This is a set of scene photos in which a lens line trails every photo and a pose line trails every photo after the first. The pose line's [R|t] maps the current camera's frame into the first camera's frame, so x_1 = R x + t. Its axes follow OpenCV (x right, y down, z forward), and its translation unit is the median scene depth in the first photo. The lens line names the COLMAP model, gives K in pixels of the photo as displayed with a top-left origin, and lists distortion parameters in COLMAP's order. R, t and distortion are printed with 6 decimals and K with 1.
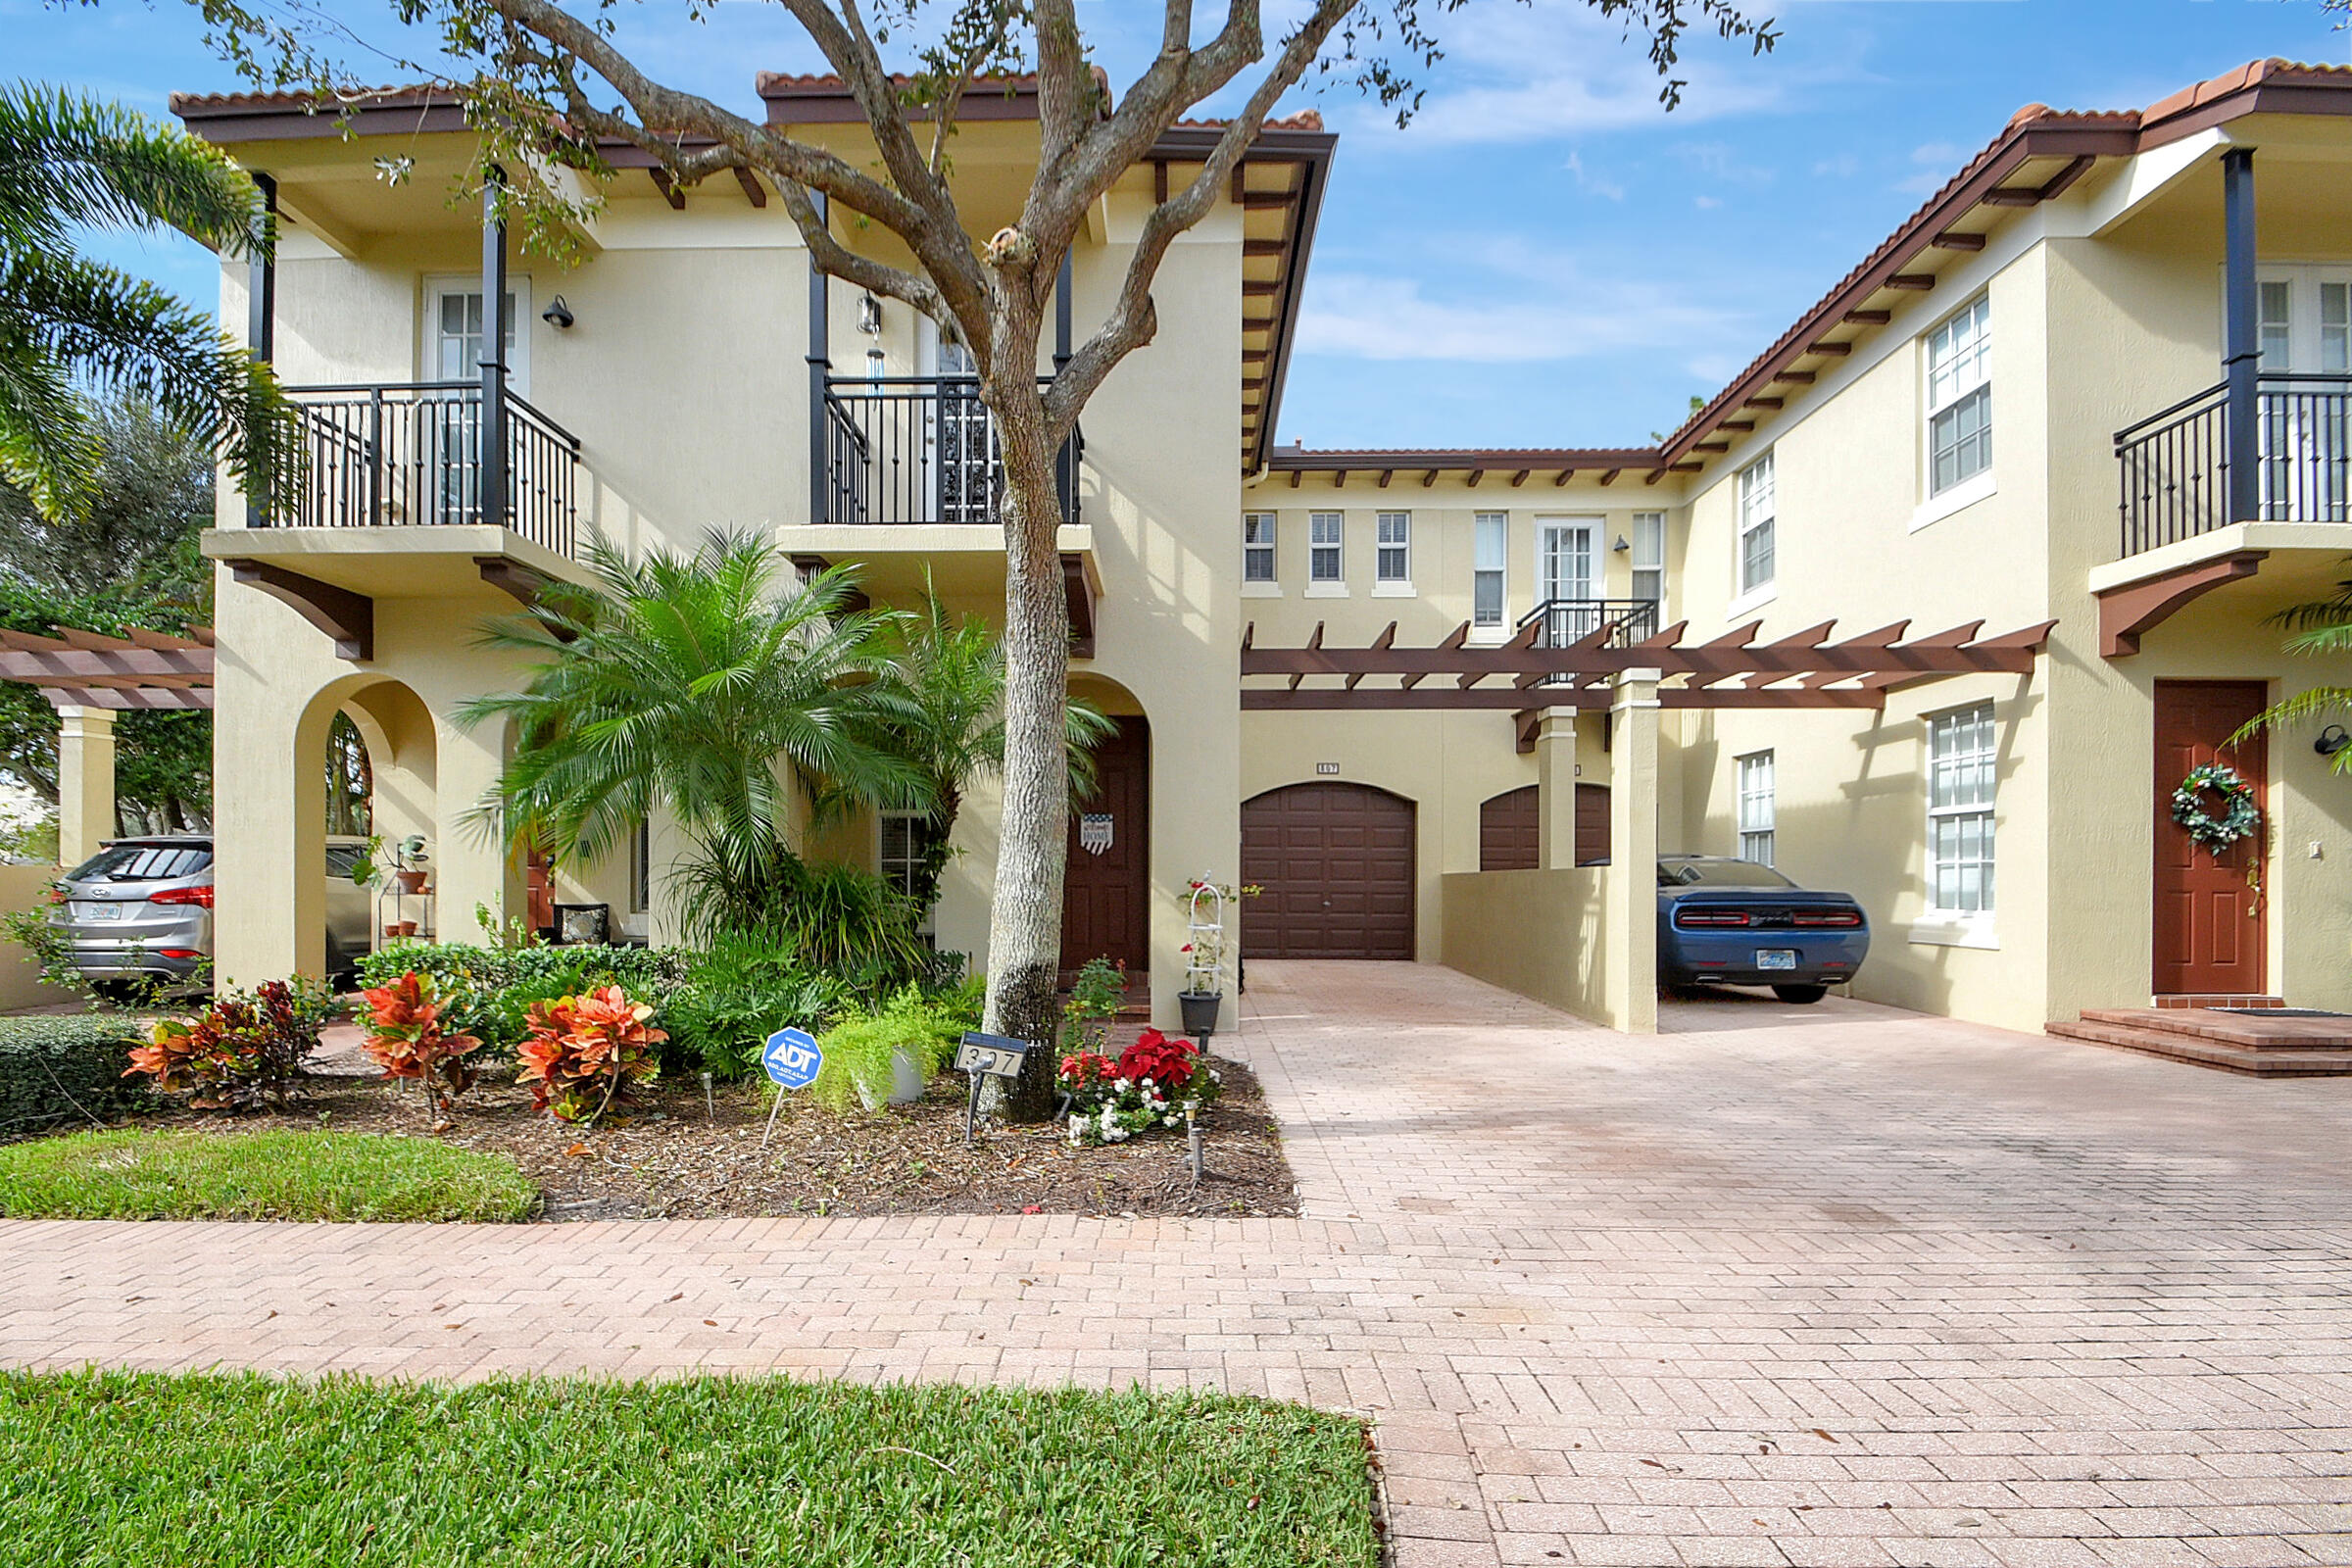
lens RADIAL K [[1039.6, 0, 1170.8], [0, 1039.6, 877.3], [0, 0, 1]] dist [0.000859, -0.000978]
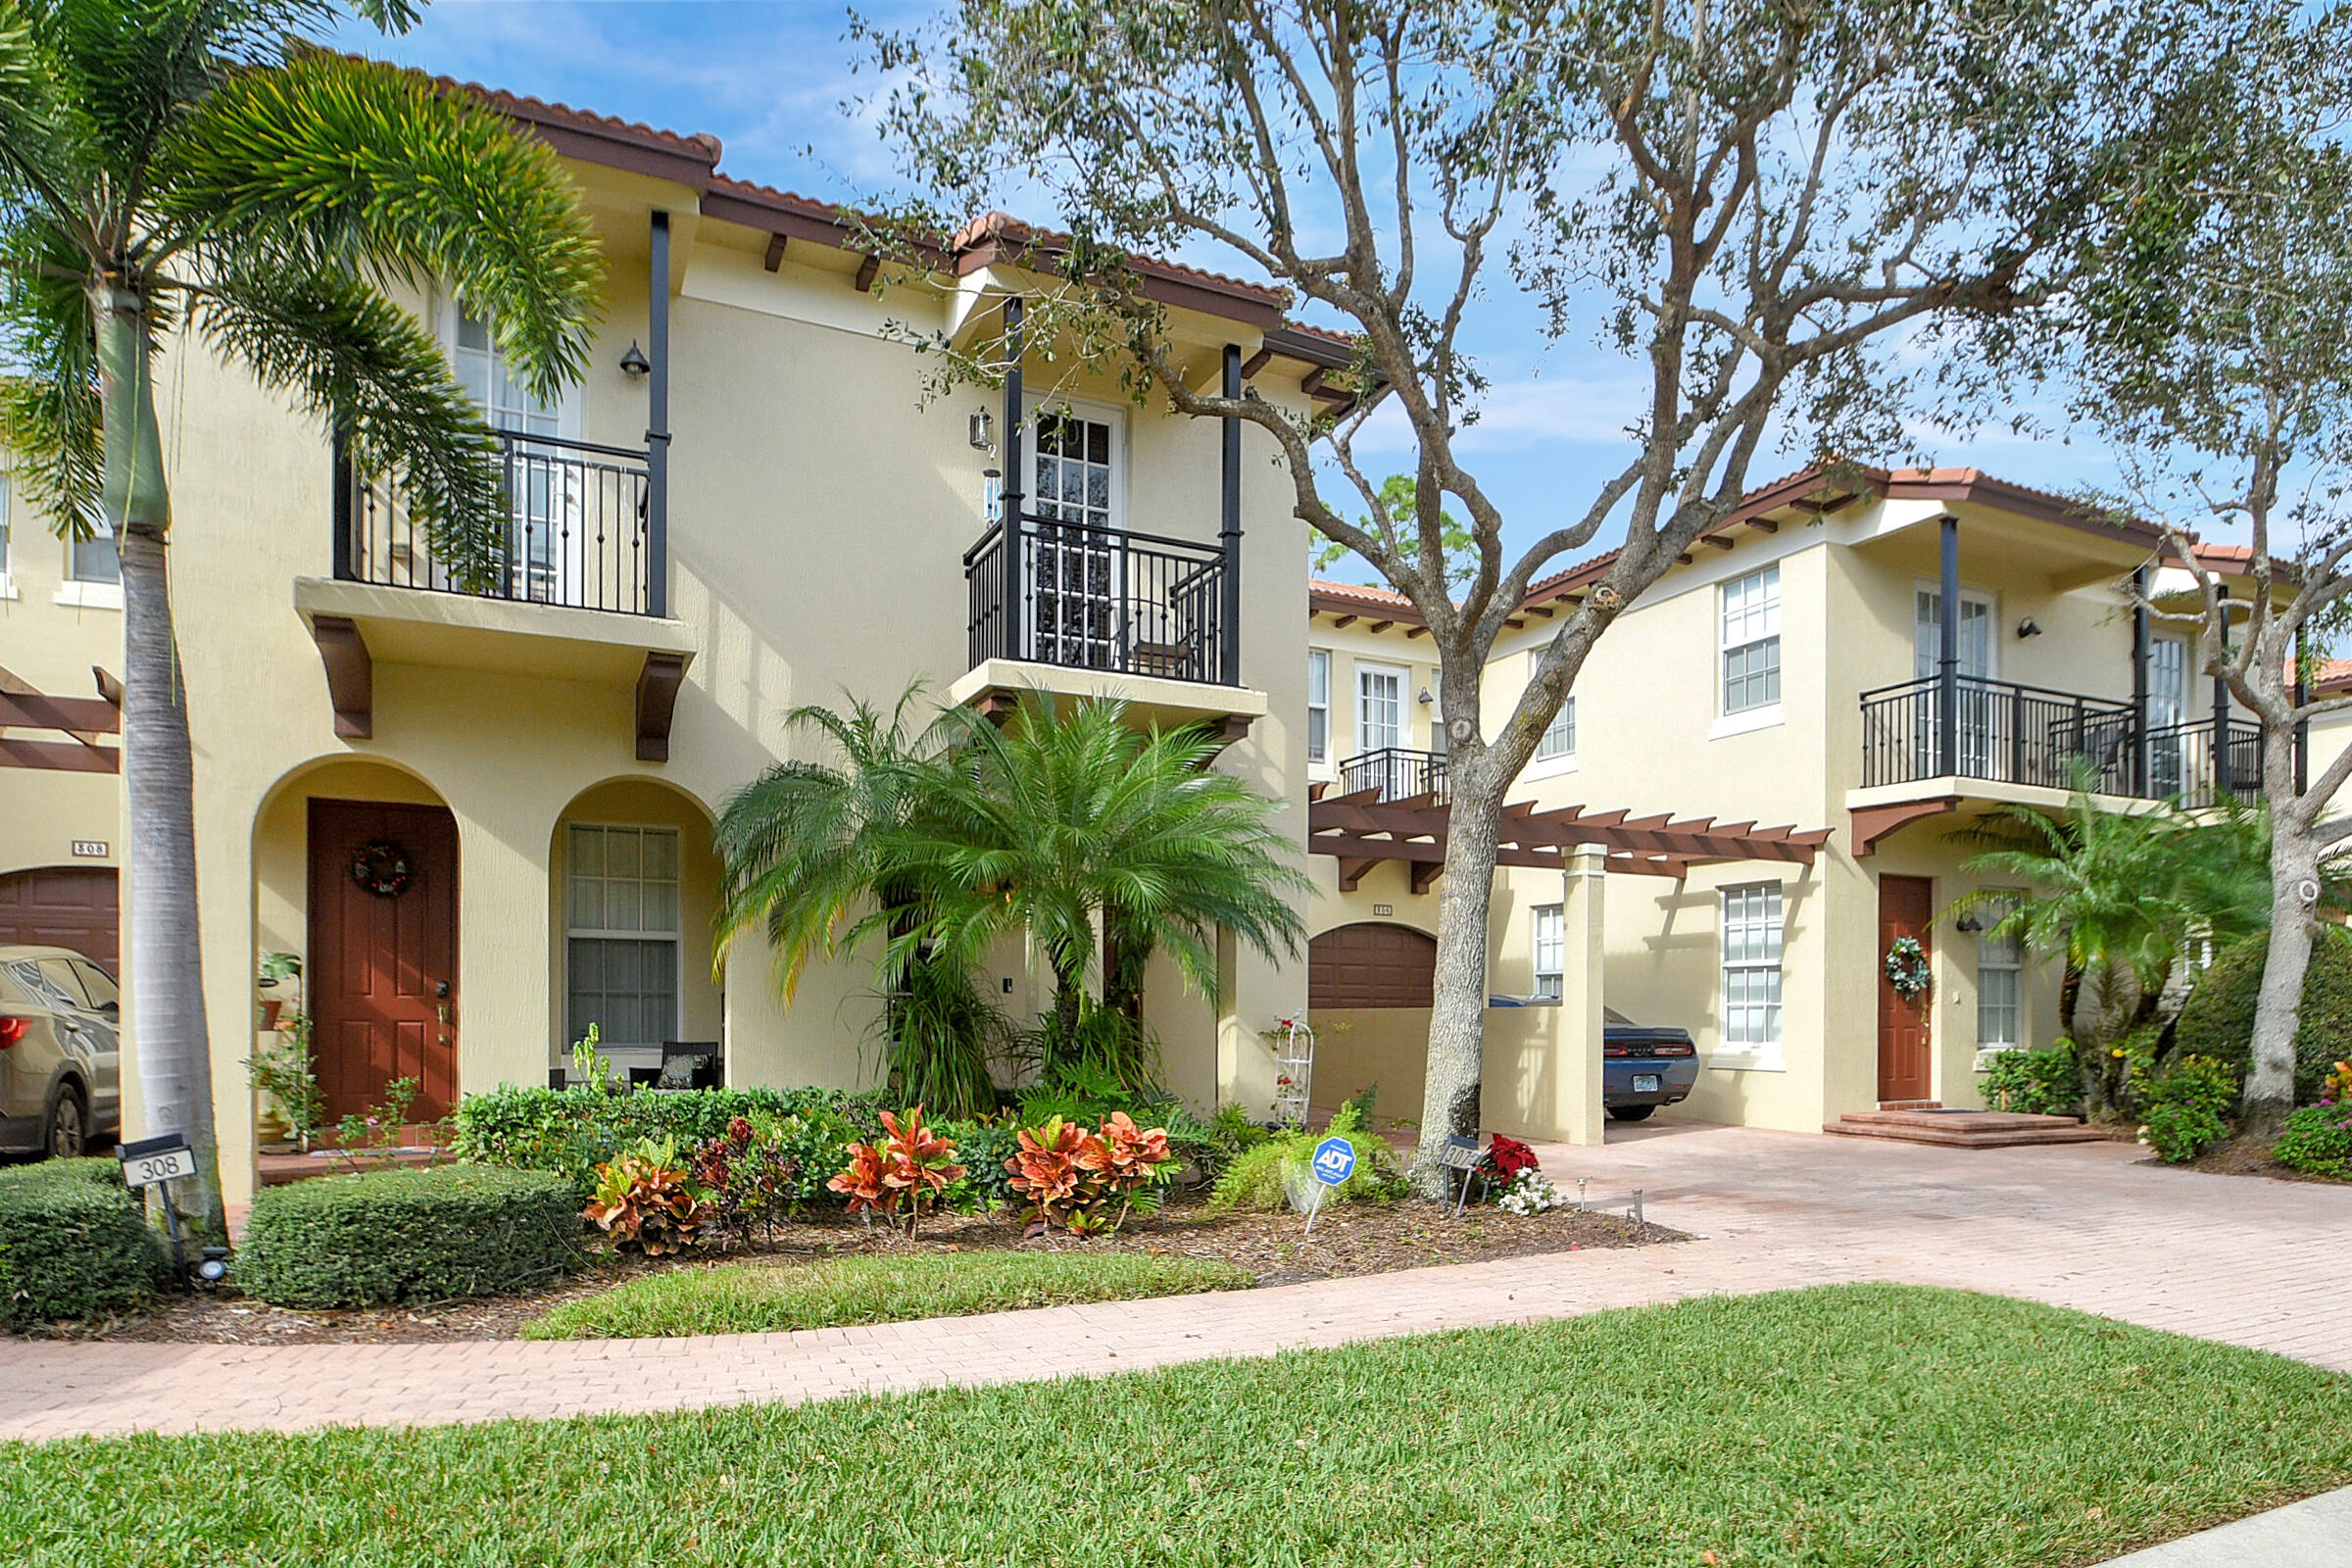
lens RADIAL K [[1338.2, 0, 1179.5], [0, 1338.2, 1014.1], [0, 0, 1]] dist [-0.001757, 0.034771]
pose [[0.898178, 0.002902, 0.439622, -0.661328], [-0.003680, 0.999993, 0.000917, -0.001879], [-0.439616, -0.002441, 0.898182, -0.192354]]
